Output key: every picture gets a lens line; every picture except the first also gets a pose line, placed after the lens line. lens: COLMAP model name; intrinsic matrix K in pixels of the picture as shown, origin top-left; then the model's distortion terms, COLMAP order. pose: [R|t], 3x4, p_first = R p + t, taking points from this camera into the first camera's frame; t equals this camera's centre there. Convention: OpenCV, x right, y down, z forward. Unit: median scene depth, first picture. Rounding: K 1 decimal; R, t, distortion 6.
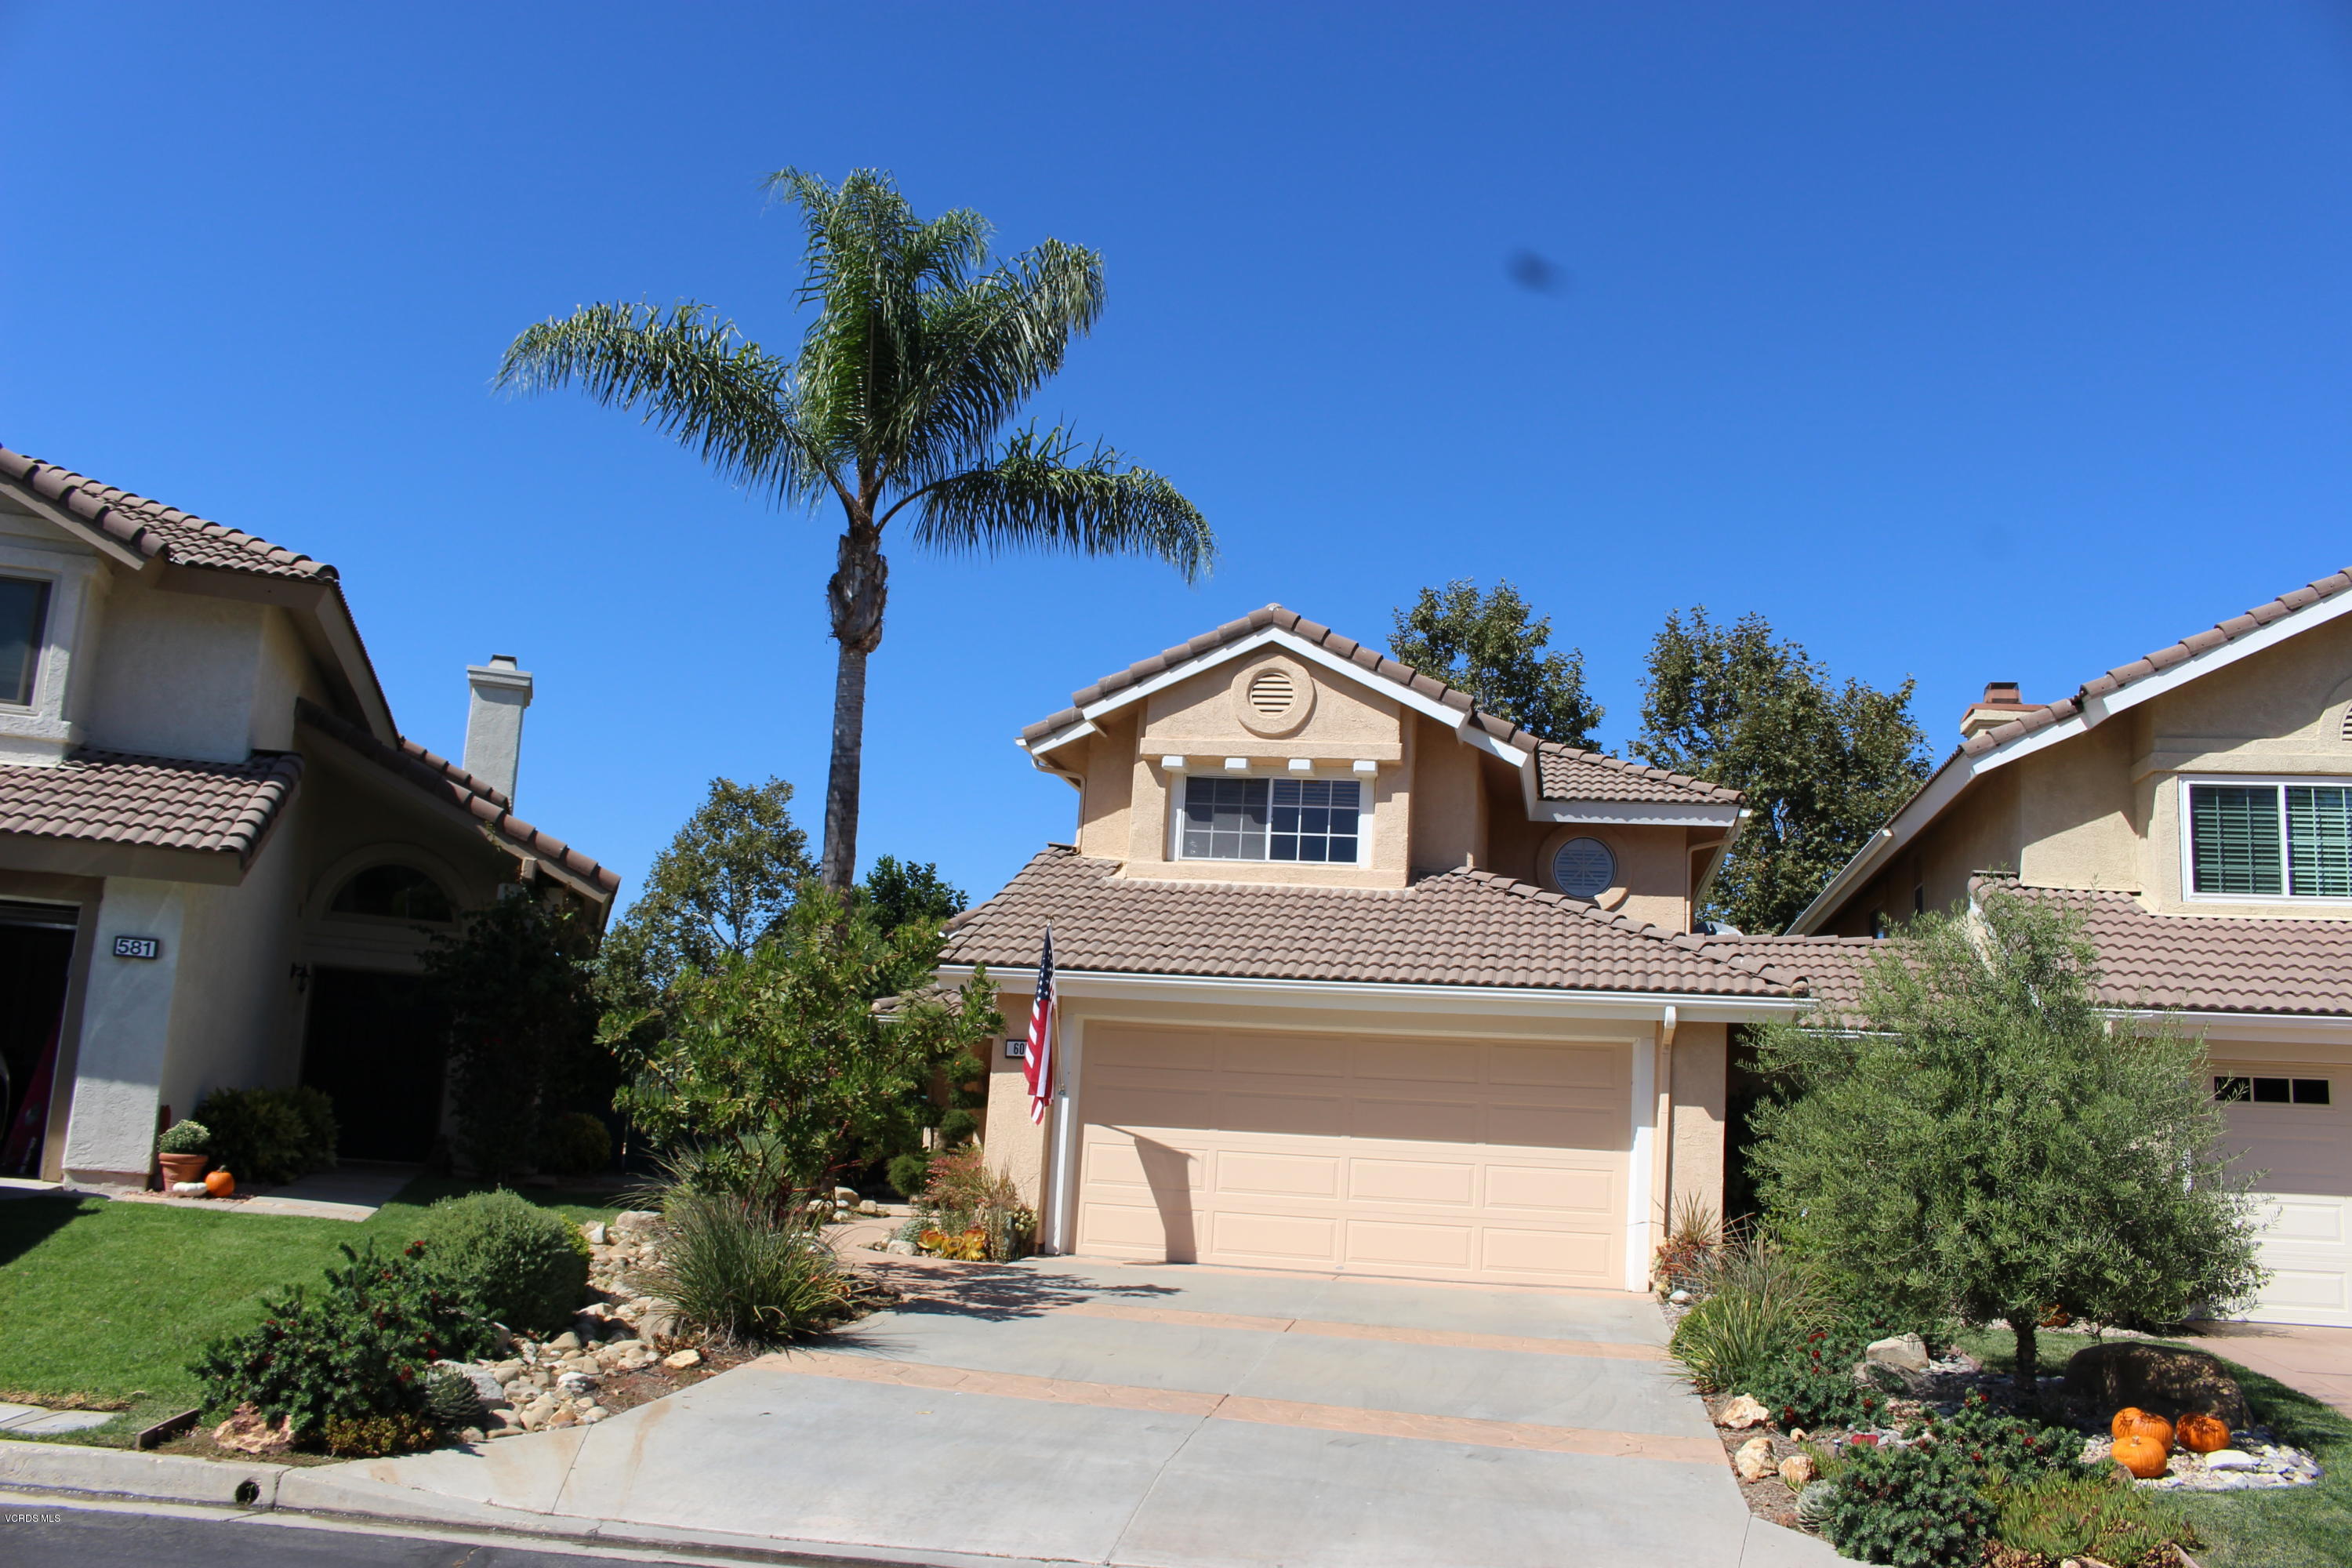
lens RADIAL K [[1932.2, 0, 1168.3], [0, 1932.2, 788.0], [0, 0, 1]] dist [-0.161540, 0.134050]
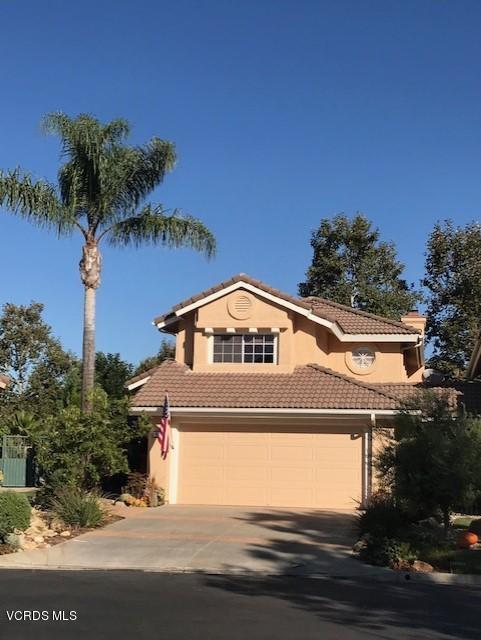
lens RADIAL K [[900.6, 0, 240.5], [0, 900.6, 320.0], [0, 0, 1]] dist [-0.006842, -0.026447]
pose [[0.998880, -0.043176, 0.019336, 0.025422], [0.042710, 0.998801, 0.023928, -0.057468], [-0.020346, -0.023075, 0.999527, -0.313795]]
